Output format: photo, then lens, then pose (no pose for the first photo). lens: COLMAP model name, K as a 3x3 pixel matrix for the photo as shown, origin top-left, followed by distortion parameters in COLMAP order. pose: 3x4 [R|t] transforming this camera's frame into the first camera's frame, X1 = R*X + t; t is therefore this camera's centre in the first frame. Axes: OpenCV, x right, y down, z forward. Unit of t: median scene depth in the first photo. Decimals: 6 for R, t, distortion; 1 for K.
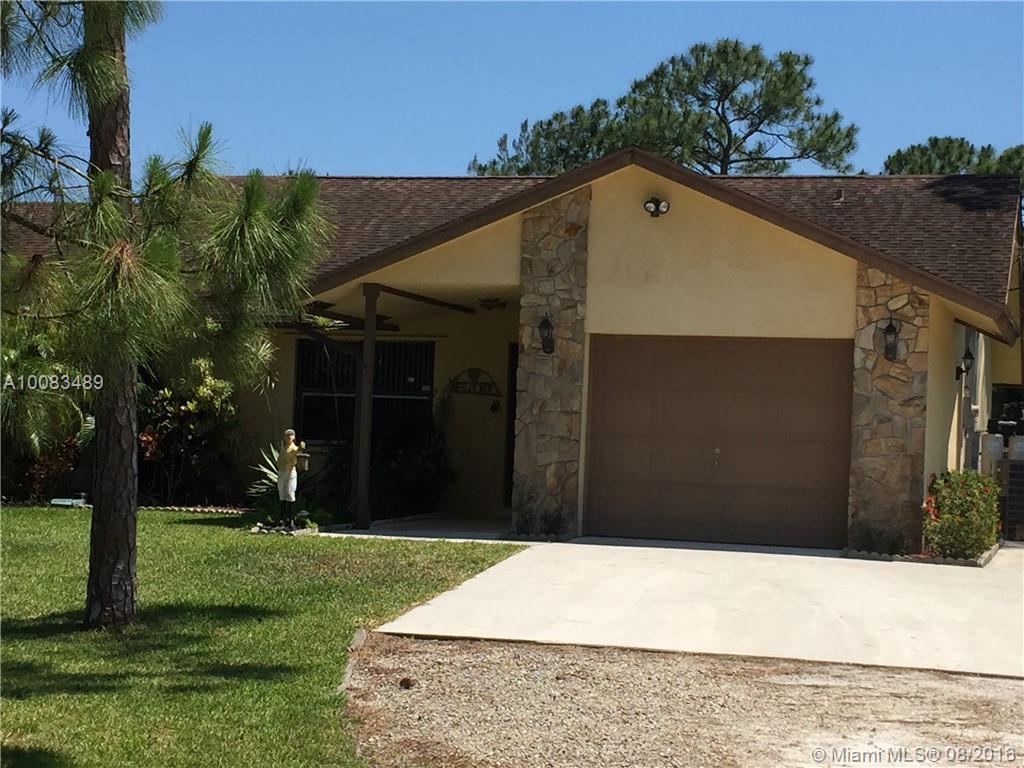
lens RADIAL K [[2007.2, 0, 513.6], [0, 2007.2, 383.3], [0, 0, 1]] dist [-0.002334, 0.000000]
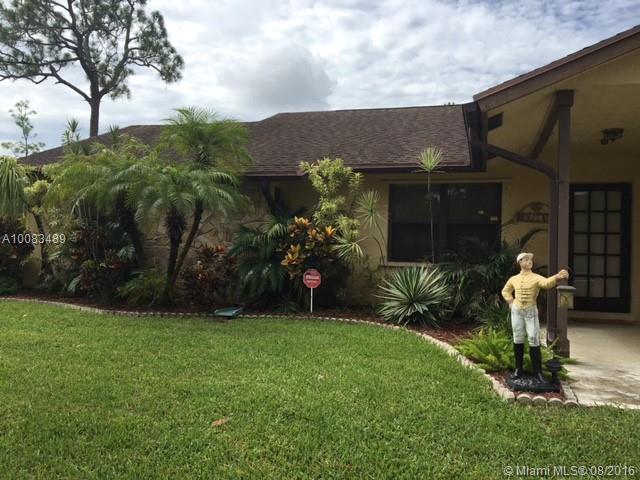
lens RADIAL K [[538.4, 0, 318.2], [0, 538.4, 239.9], [0, 0, 1]] dist [0.026098, -0.060583]
pose [[0.999670, -0.007183, -0.024683, -0.183936], [0.007405, 0.999933, 0.008924, 0.015312], [0.024618, -0.009104, 0.999655, 0.778646]]
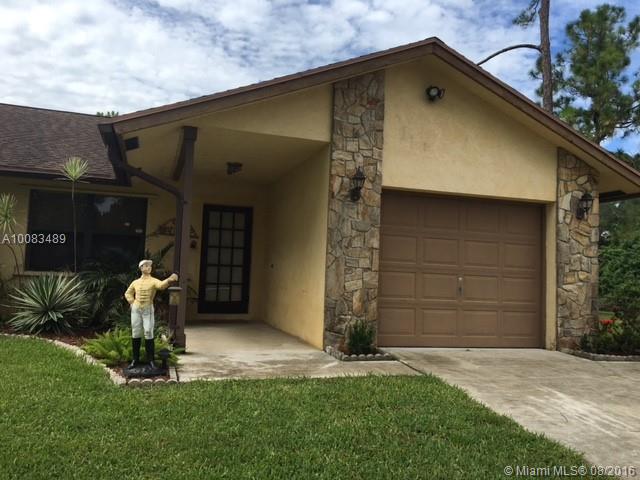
lens RADIAL K [[538.4, 0, 333.7], [0, 538.4, 237.8], [0, 0, 1]] dist [0.026098, -0.060583]
pose [[0.824300, 0.035906, 0.565014, -0.177273], [-0.025370, 0.999327, -0.026494, 0.017108], [-0.565585, 0.007505, 0.824656, 0.738441]]
